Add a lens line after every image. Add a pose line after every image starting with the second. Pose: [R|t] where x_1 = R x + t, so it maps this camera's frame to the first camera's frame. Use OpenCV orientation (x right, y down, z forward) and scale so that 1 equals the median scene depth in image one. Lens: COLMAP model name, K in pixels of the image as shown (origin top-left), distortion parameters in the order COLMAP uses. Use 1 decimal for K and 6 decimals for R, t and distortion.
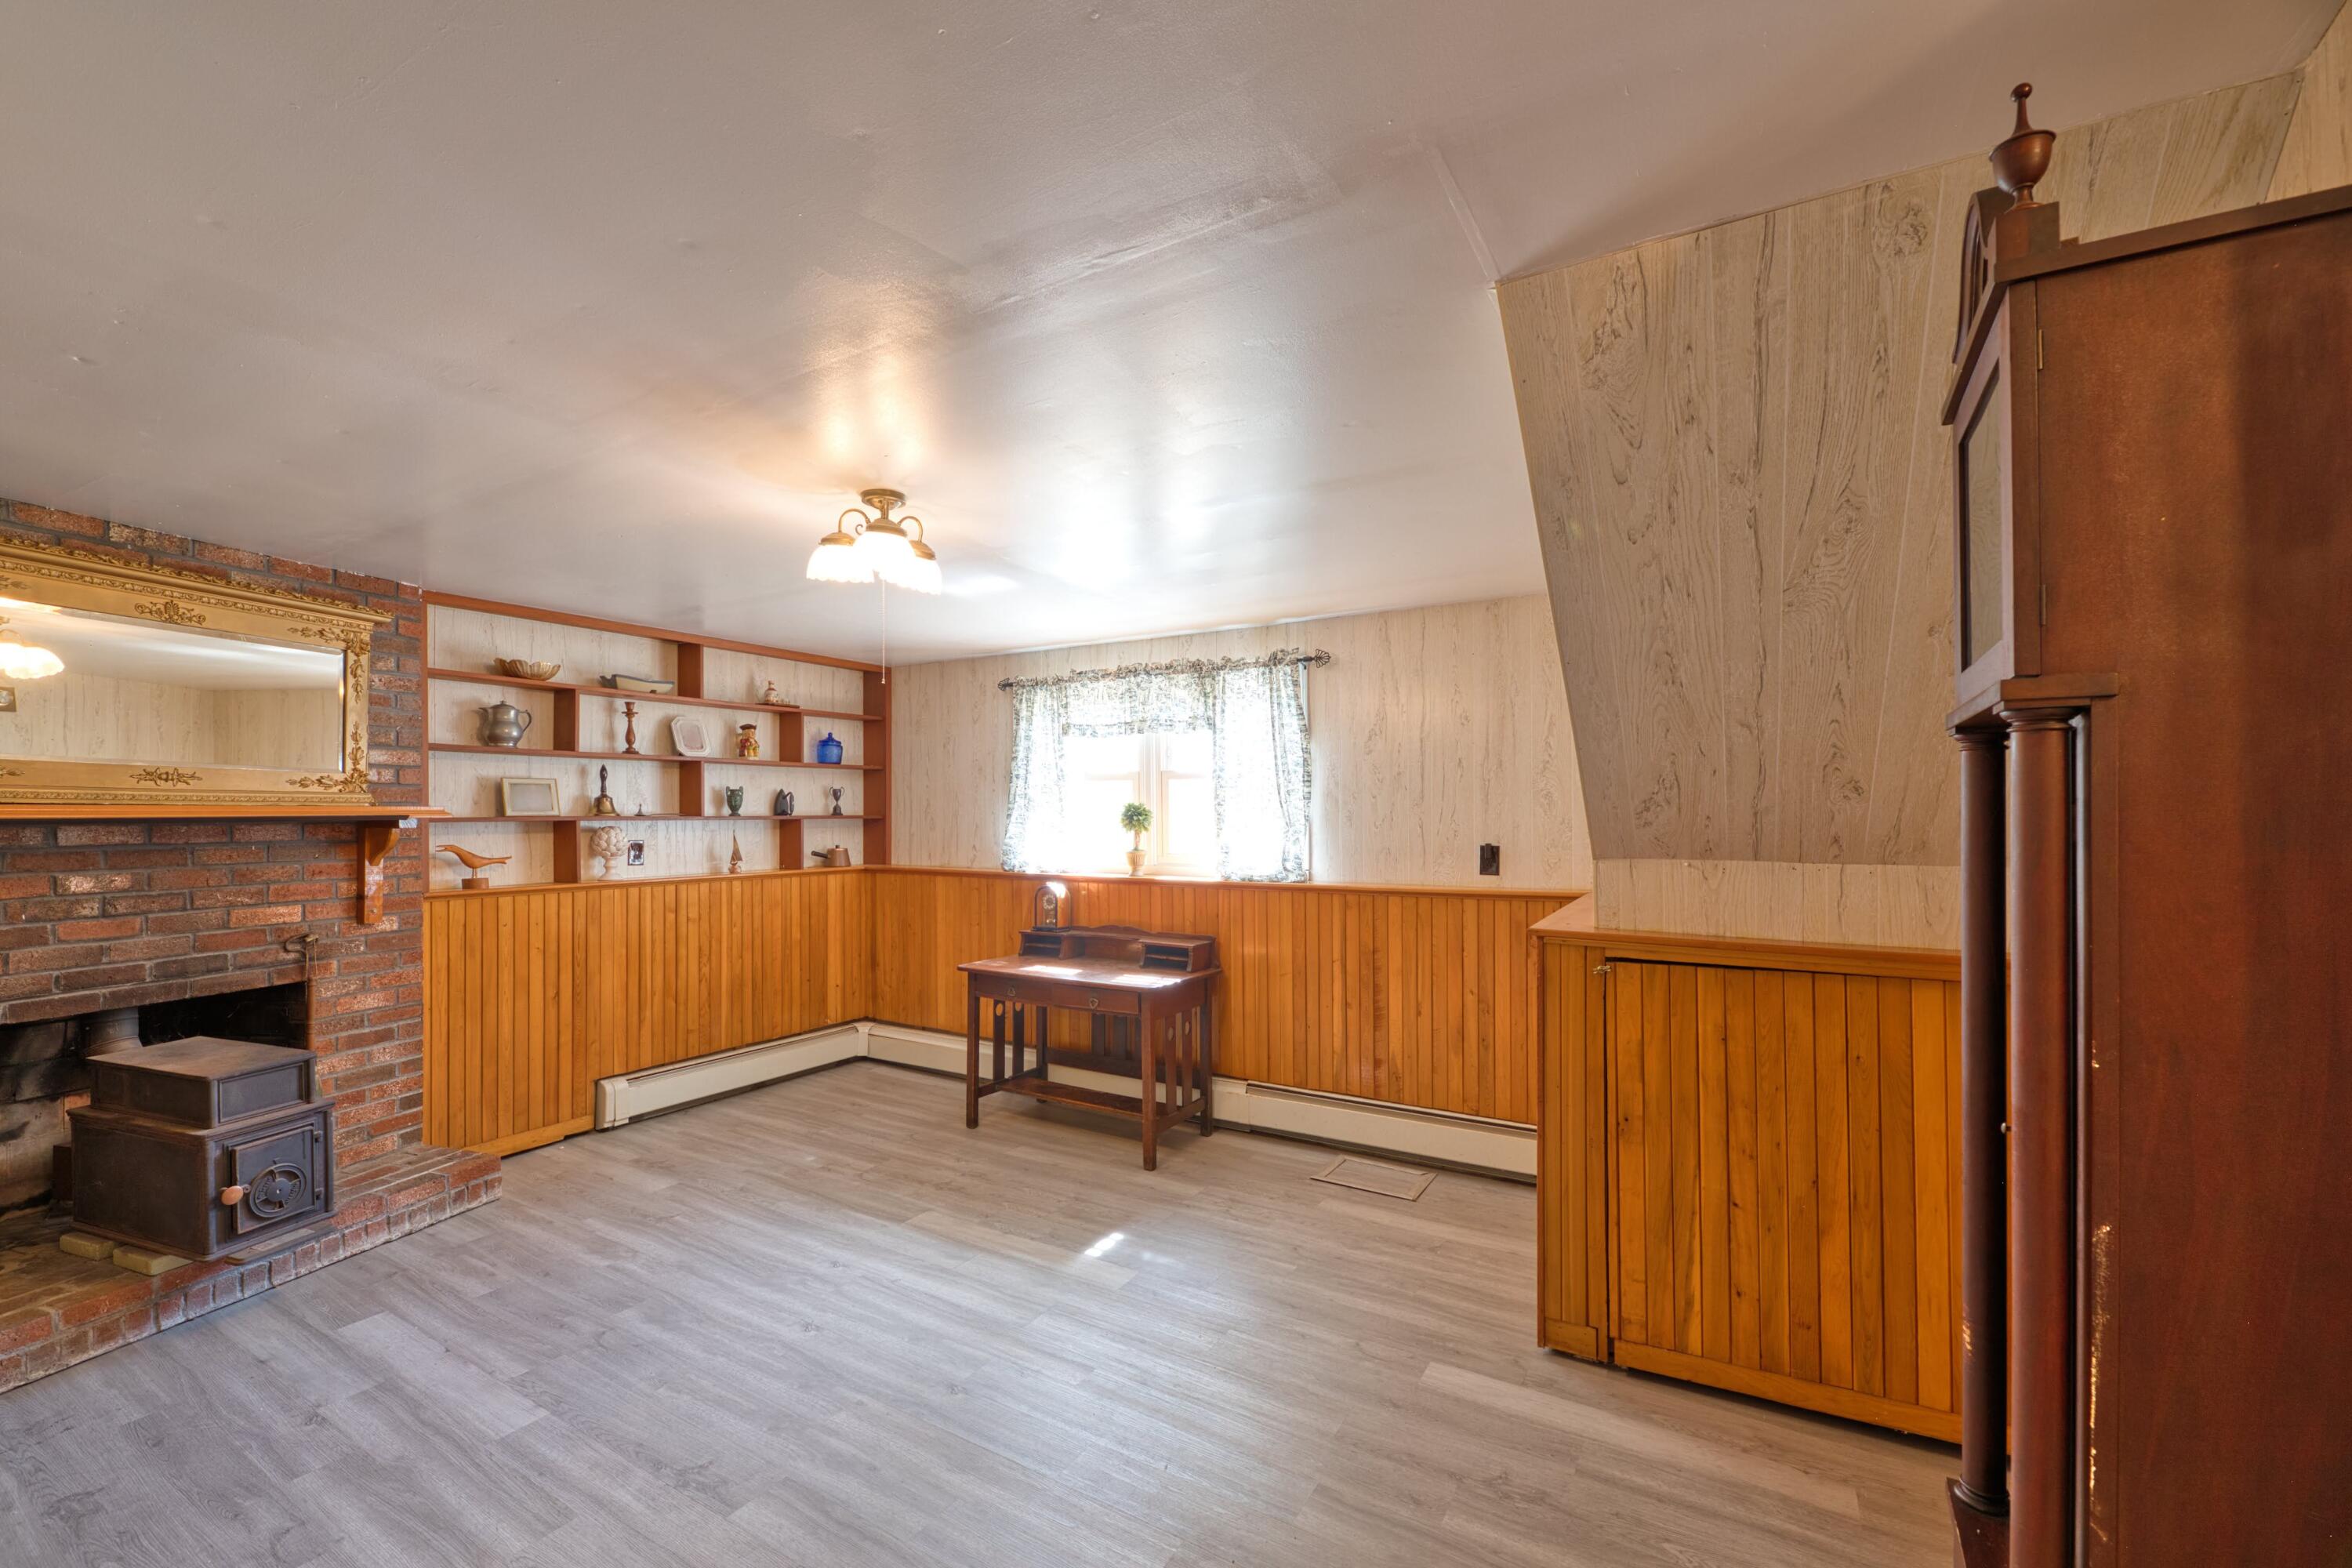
lens RADIAL K [[950.6, 0, 1180.2], [0, 950.6, 803.0], [0, 0, 1]] dist [0.000880, -0.000665]
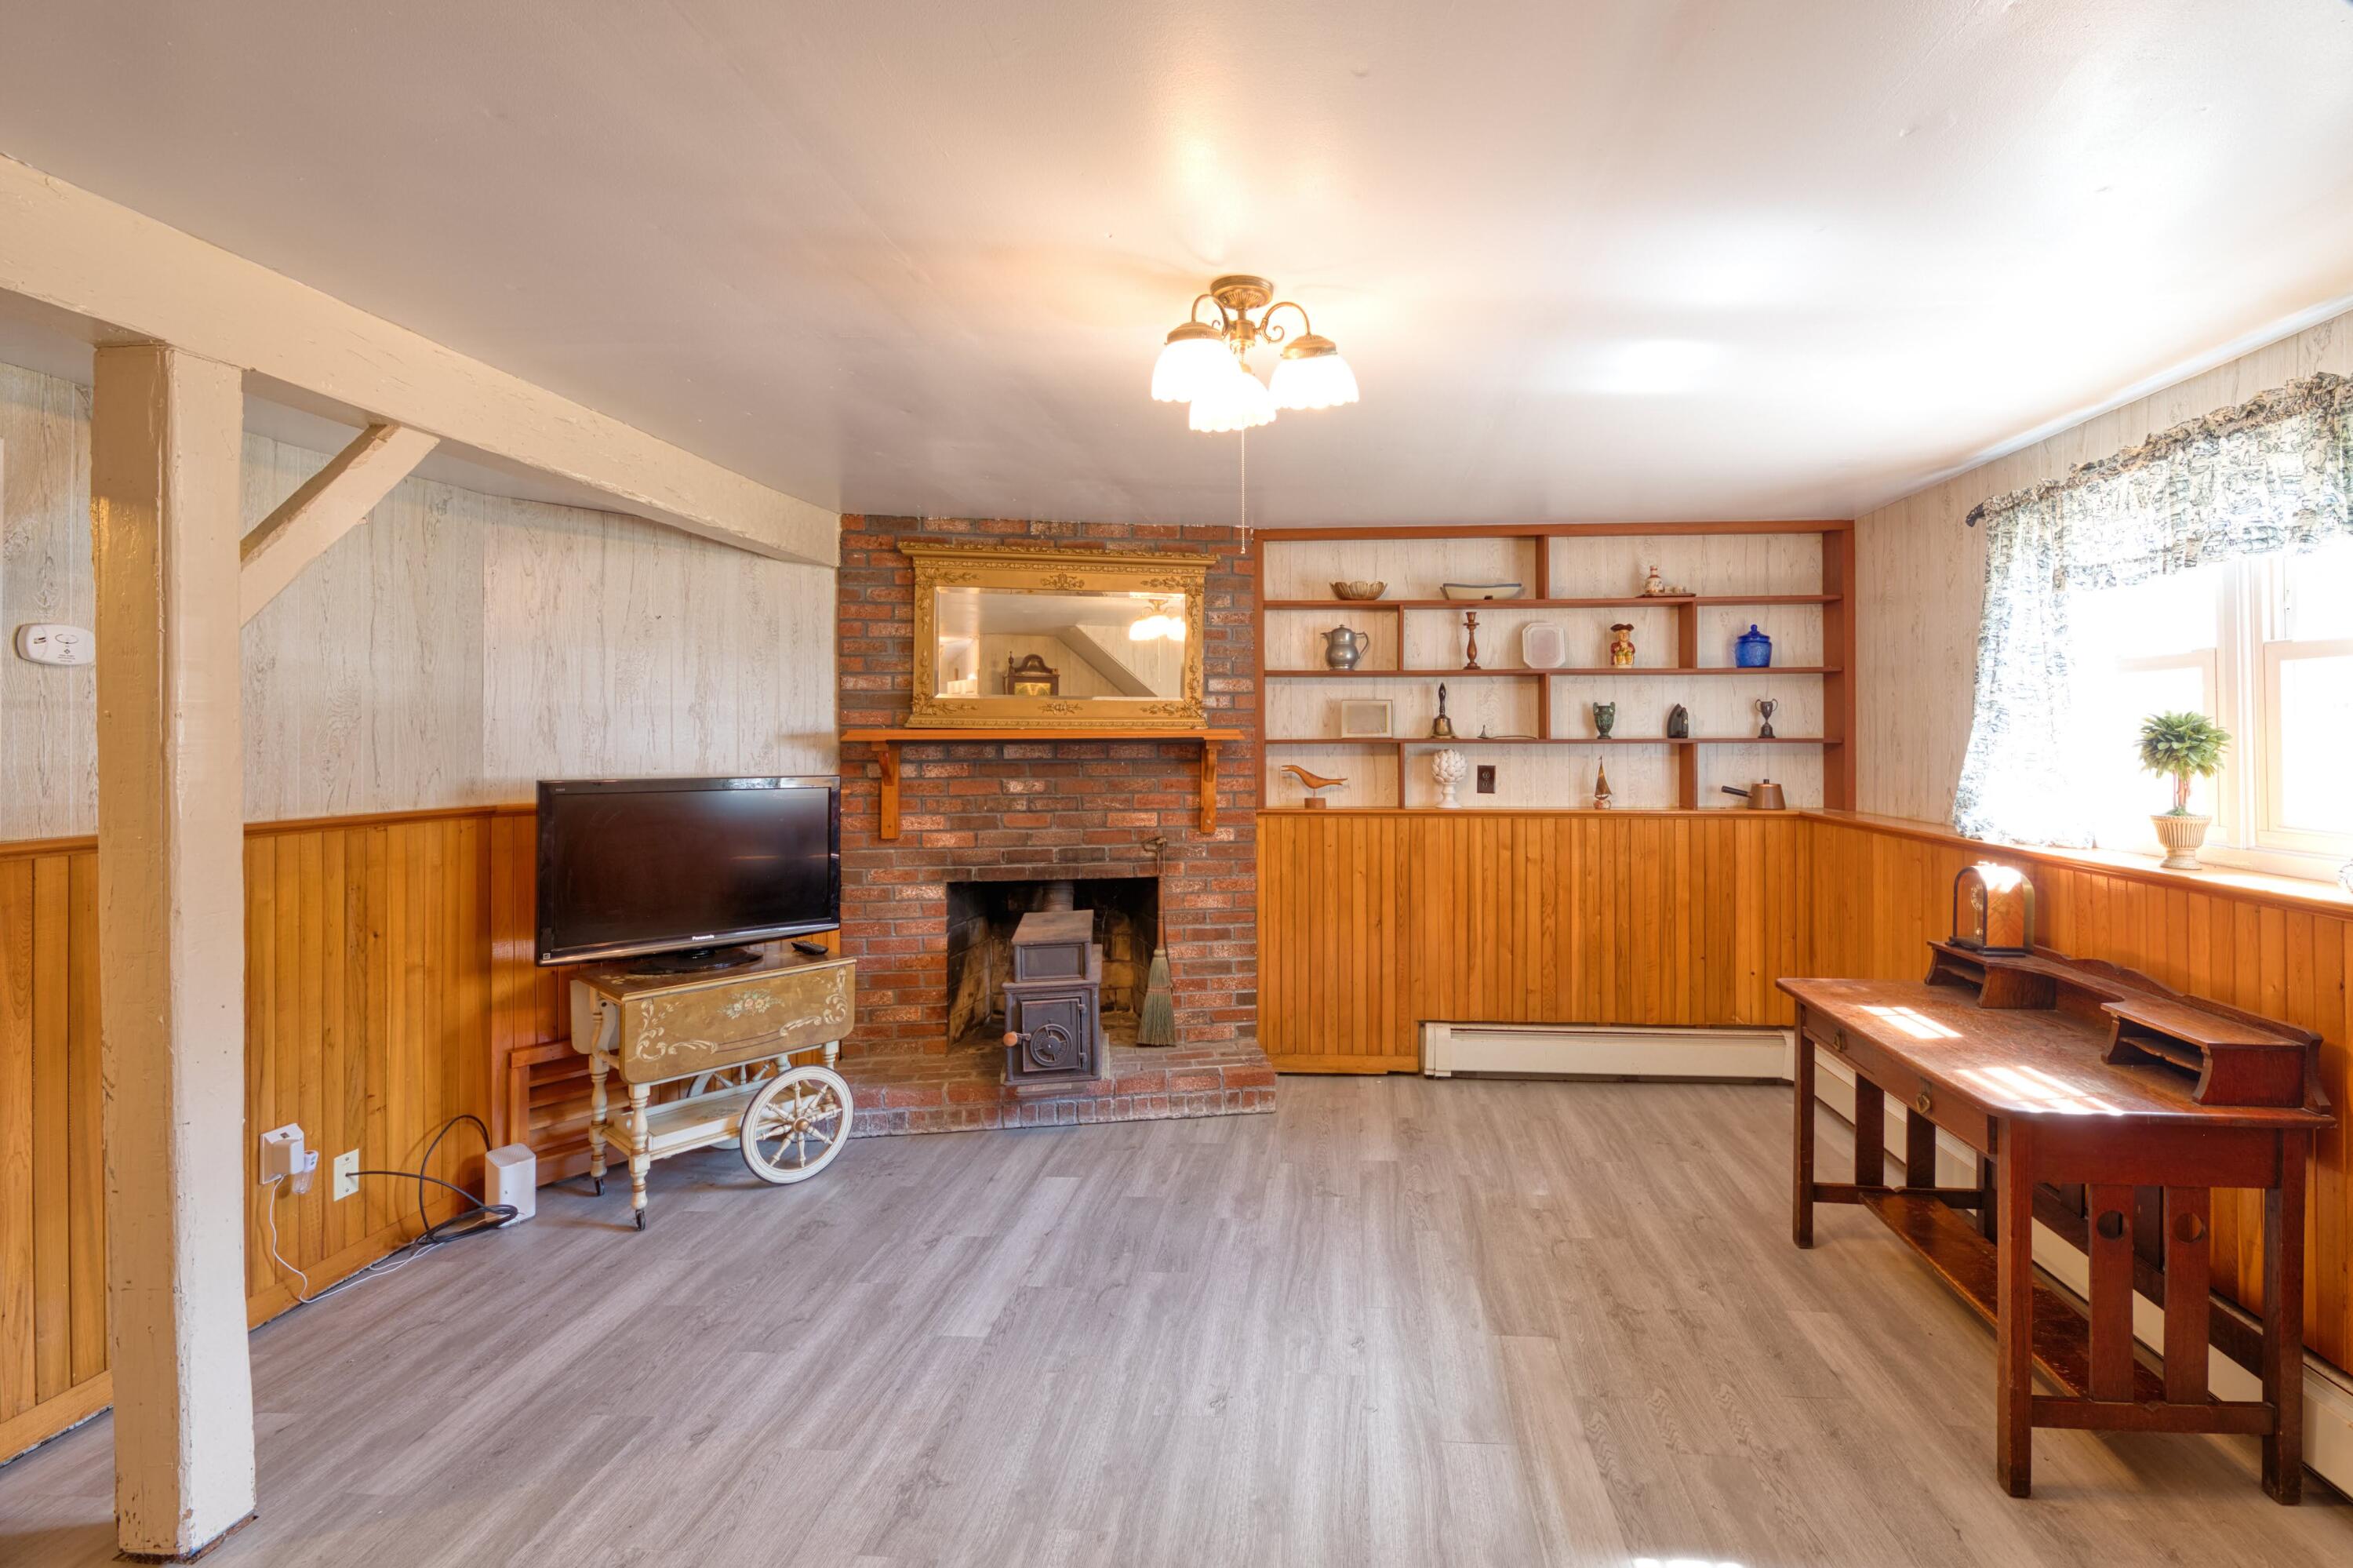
lens RADIAL K [[1052.9, 0, 1244.3], [0, 1052.9, 730.2], [0, 0, 1]] dist [0.001285, -0.002254]
pose [[0.458975, -0.003562, -0.888442, 0.235424], [0.009939, 0.999950, 0.001125, 0.002859], [0.888394, -0.009347, 0.458987, 0.388917]]
